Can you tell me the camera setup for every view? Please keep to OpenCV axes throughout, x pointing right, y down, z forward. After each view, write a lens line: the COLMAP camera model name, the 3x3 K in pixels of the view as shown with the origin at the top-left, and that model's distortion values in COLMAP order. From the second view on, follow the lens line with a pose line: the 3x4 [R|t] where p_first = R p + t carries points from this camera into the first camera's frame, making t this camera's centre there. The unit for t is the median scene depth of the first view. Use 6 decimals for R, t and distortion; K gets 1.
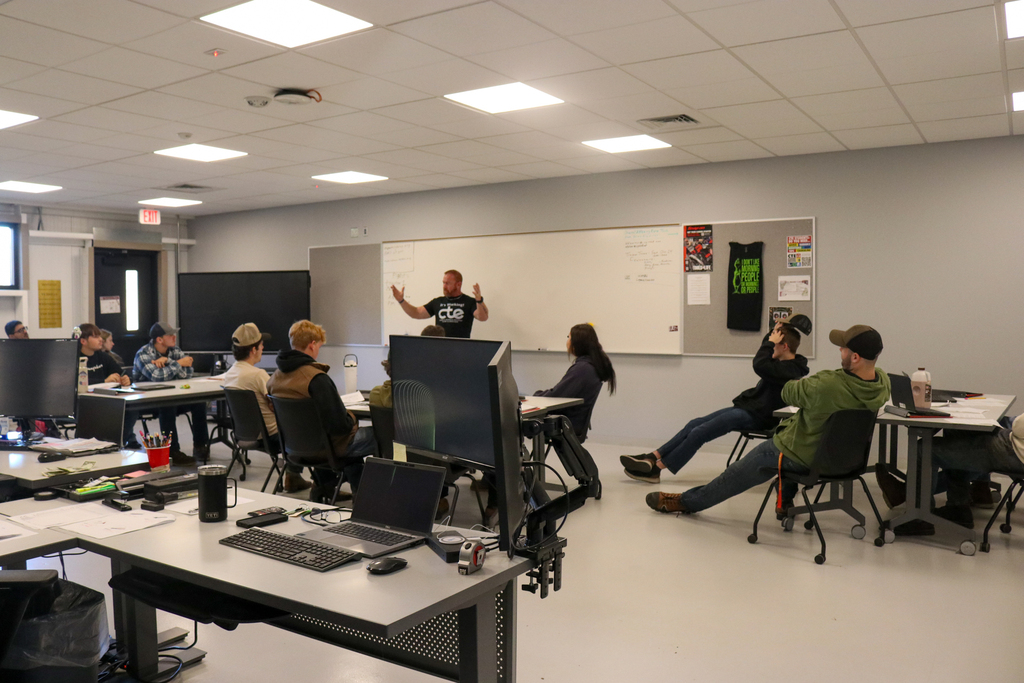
lens RADIAL K [[863.8, 0, 507.1], [0, 863.8, 336.3], [0, 0, 1]] dist [-0.046831, 0.022595]
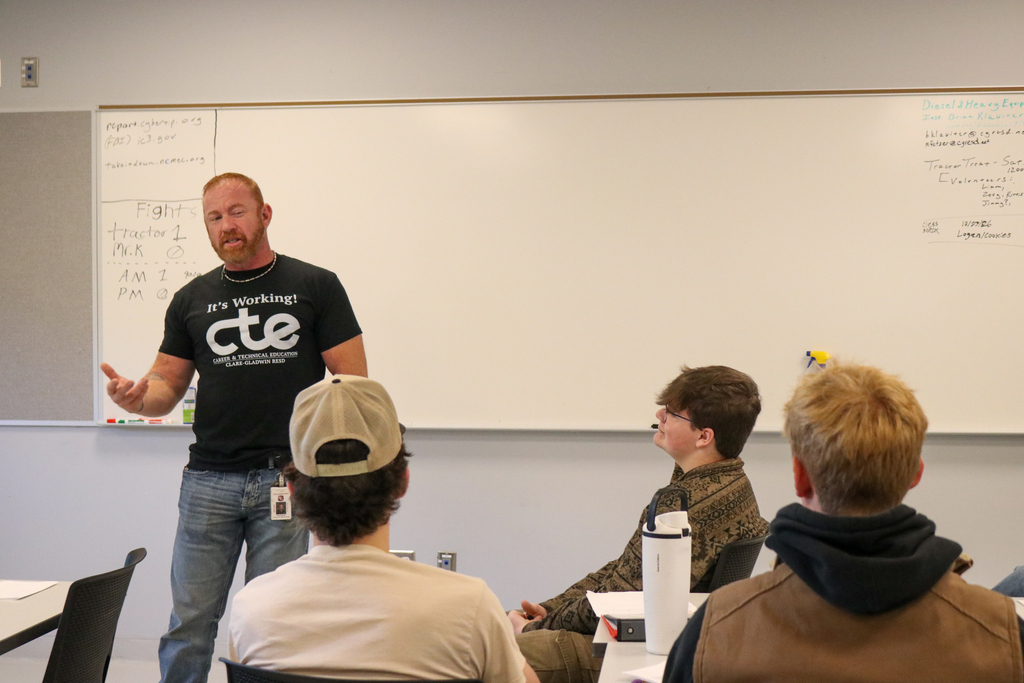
lens RADIAL K [[1680.9, 0, 516.3], [0, 1680.9, 340.8], [0, 0, 1]] dist [0.016451, 0.000000]
pose [[0.909420, -0.002857, 0.415870, -0.332297], [0.010006, 0.999837, -0.015014, -0.011342], [-0.415759, 0.017815, 0.909300, 0.439787]]
